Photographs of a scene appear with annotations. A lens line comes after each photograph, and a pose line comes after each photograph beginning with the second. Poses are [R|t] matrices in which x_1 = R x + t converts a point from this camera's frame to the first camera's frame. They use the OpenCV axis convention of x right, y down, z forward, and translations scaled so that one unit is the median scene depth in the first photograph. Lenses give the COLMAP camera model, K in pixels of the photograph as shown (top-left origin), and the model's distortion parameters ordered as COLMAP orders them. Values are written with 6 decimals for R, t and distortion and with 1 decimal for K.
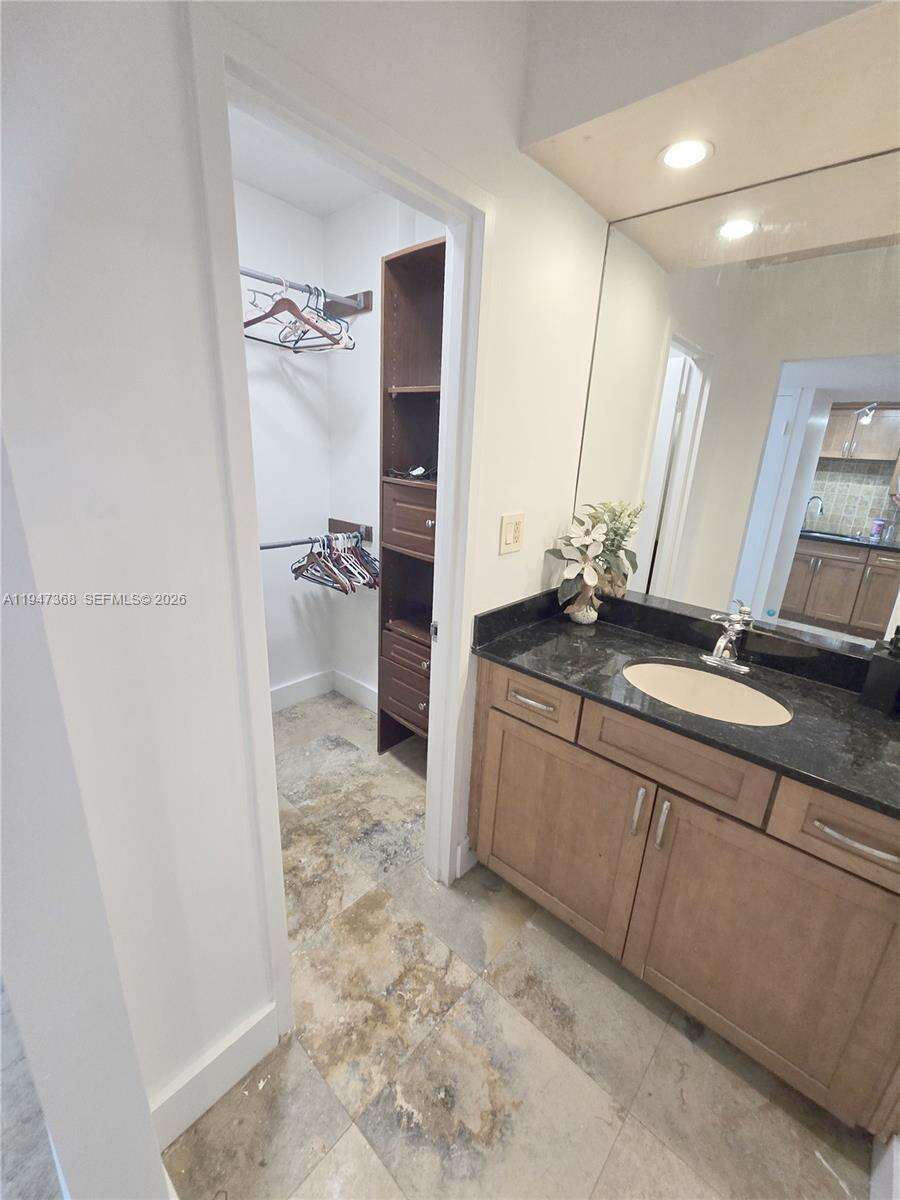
lens RADIAL K [[490.6, 0, 455.4], [0, 490.6, 604.7], [0, 0, 1]] dist [-0.001608, 0.000463]
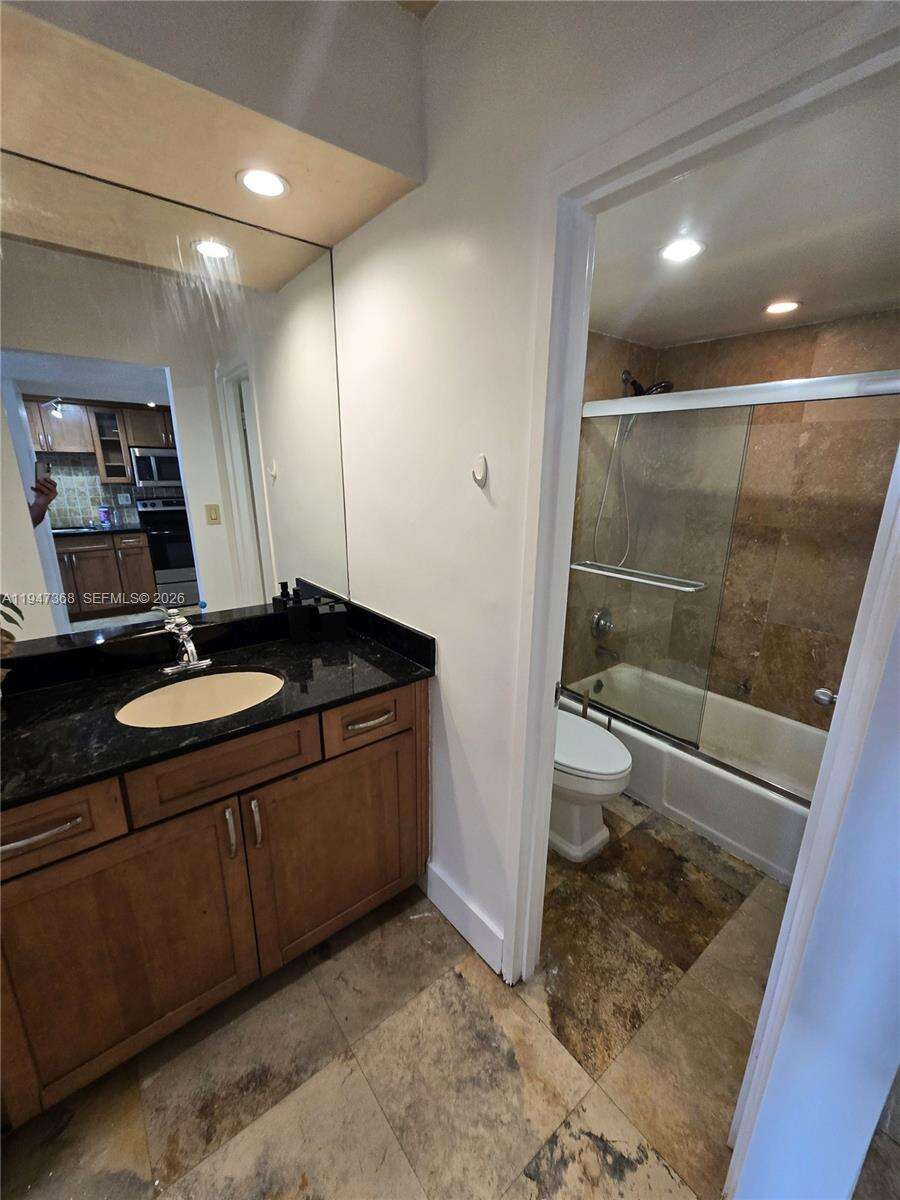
lens RADIAL K [[490.6, 0, 456.6], [0, 490.6, 599.4], [0, 0, 1]] dist [-0.001608, 0.000463]
pose [[0.168100, -0.308435, 0.936275, -0.295032], [0.295846, 0.921792, 0.250547, -0.108223], [-0.940329, 0.234876, 0.246202, 0.211675]]
